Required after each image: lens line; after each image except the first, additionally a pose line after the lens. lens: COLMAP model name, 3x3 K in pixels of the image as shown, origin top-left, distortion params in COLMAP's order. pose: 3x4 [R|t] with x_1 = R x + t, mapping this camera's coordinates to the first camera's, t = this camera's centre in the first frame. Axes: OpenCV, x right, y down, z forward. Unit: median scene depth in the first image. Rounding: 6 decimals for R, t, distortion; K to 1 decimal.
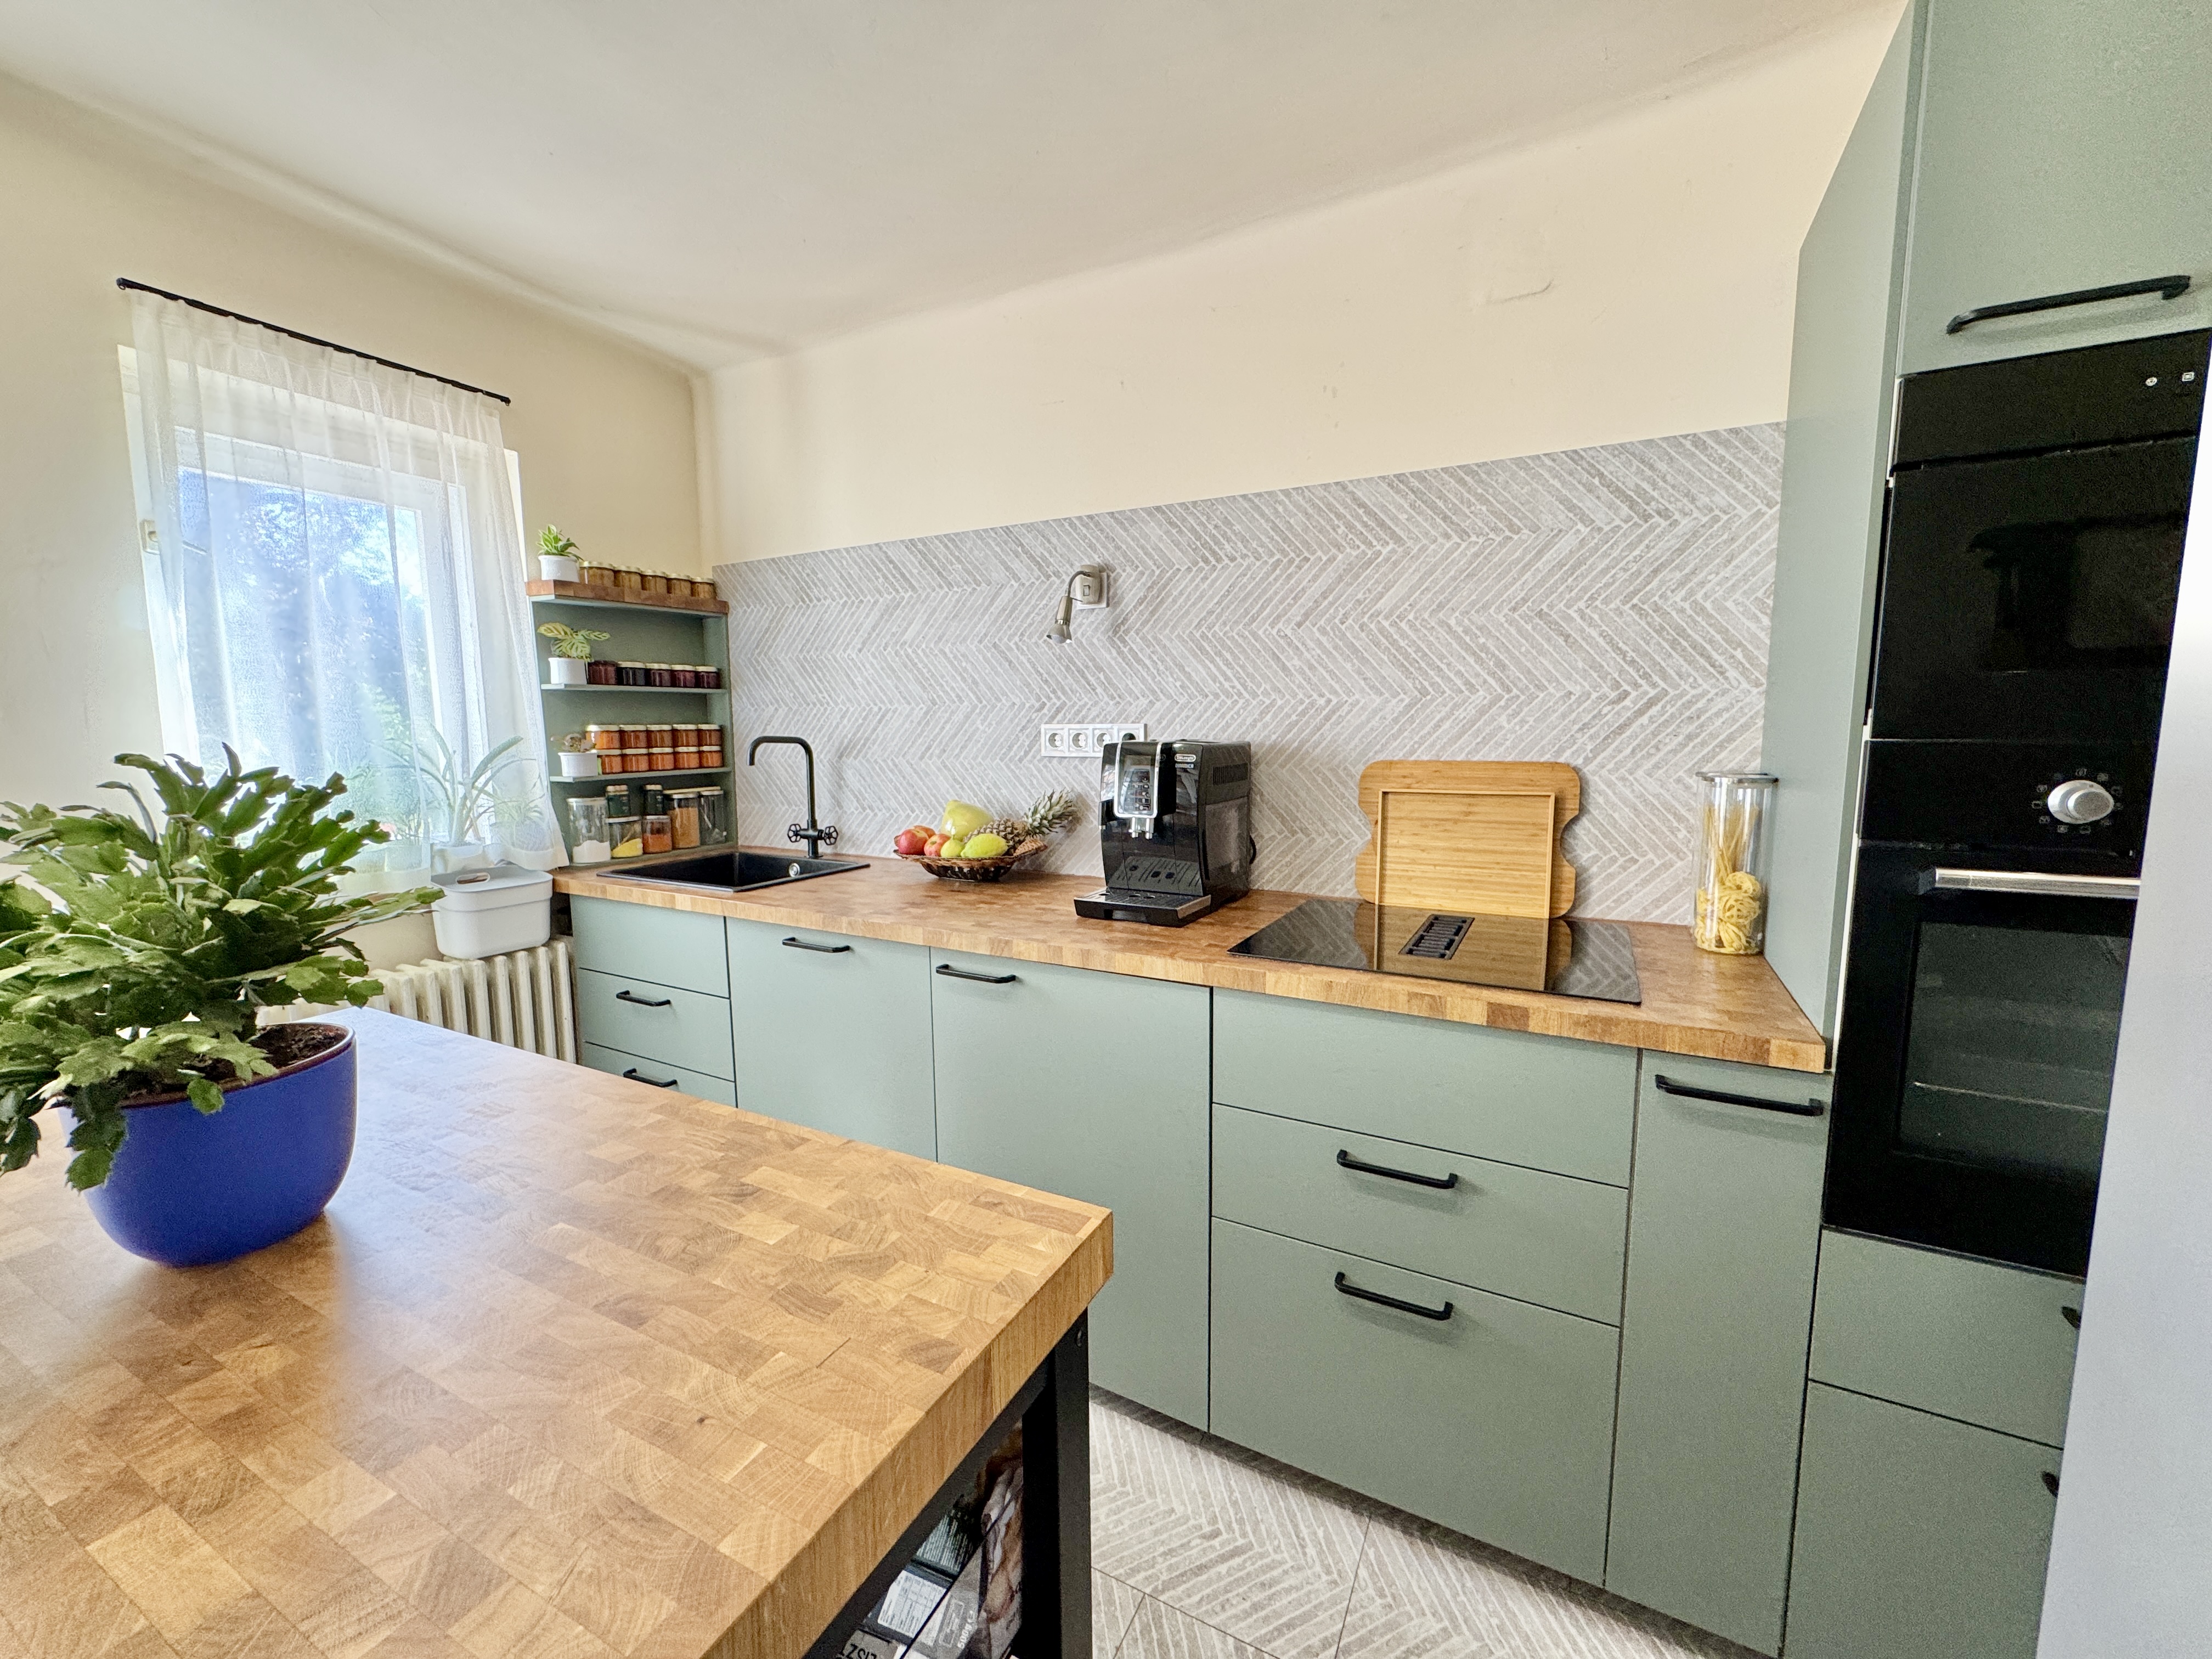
lens RADIAL K [[881.2, 0, 1106.6], [0, 881.2, 828.9], [0, 0, 1]] dist [-0.001221, -0.000136]
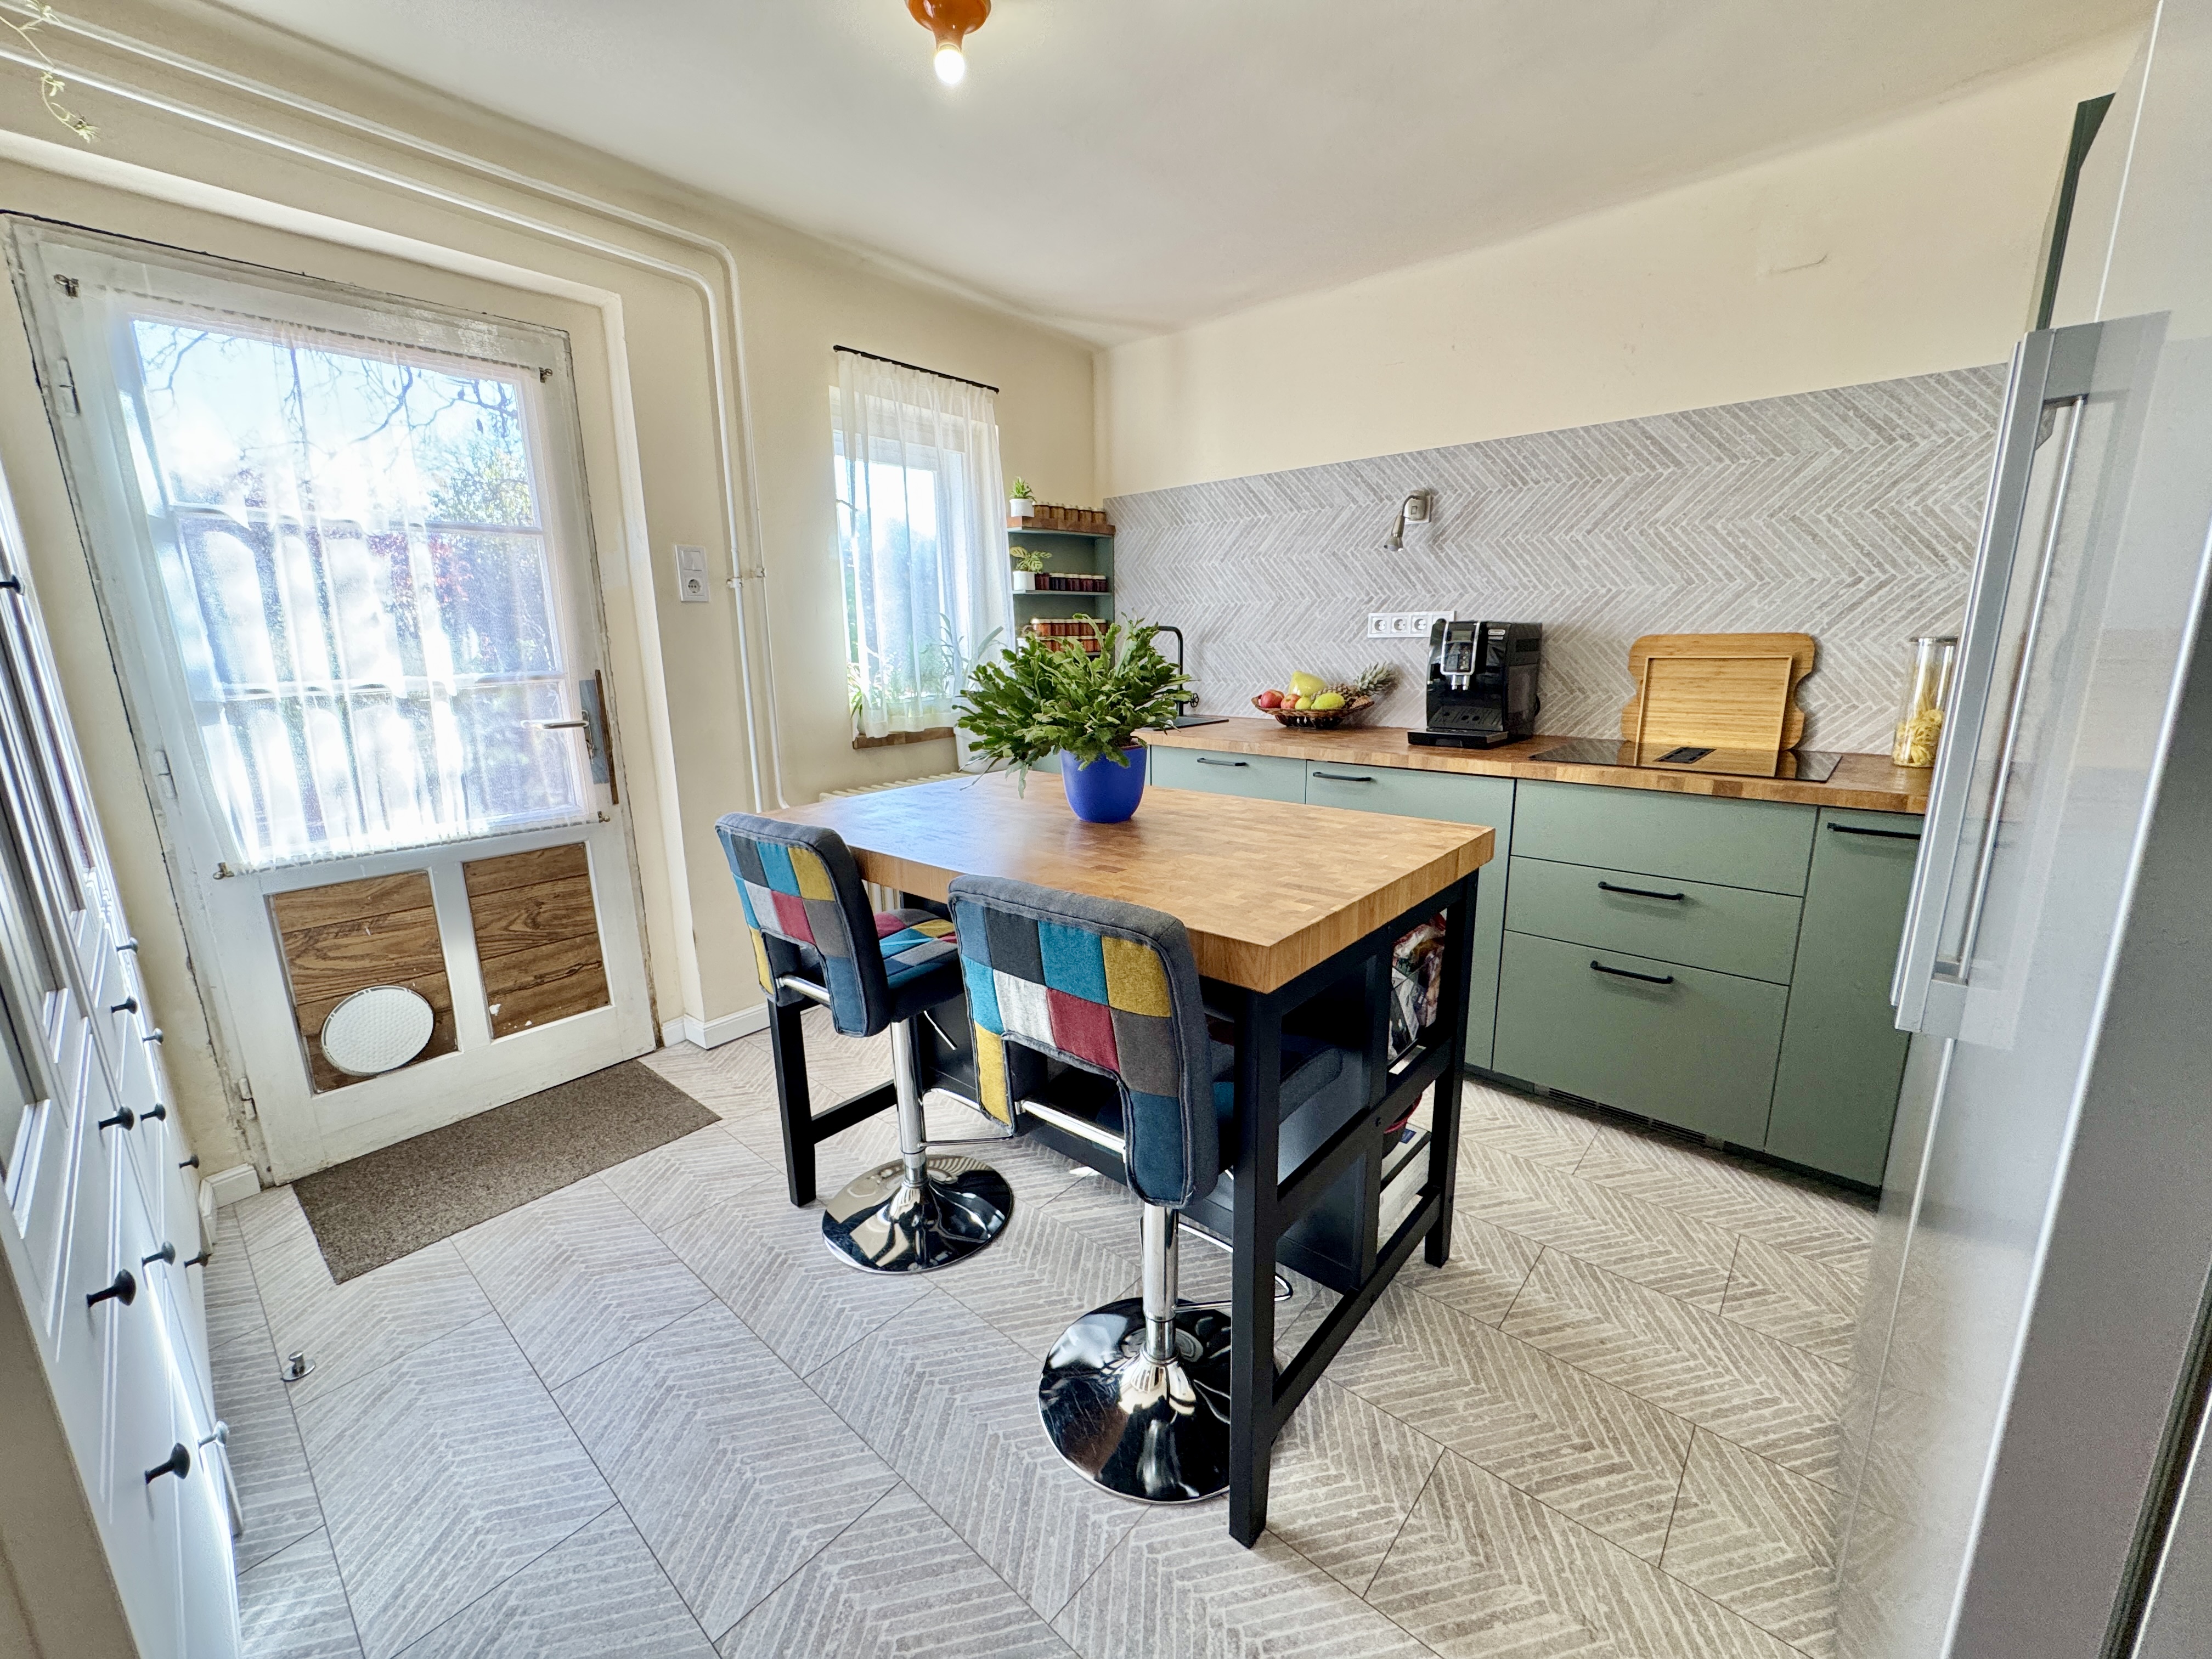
lens RADIAL K [[881.2, 0, 1106.6], [0, 881.2, 828.9], [0, 0, 1]] dist [-0.001221, -0.000136]
pose [[0.971686, 0.043117, -0.232310, -0.171215], [-0.019326, 0.994418, 0.103729, 0.095647], [0.235486, -0.096303, 0.967095, -0.531308]]
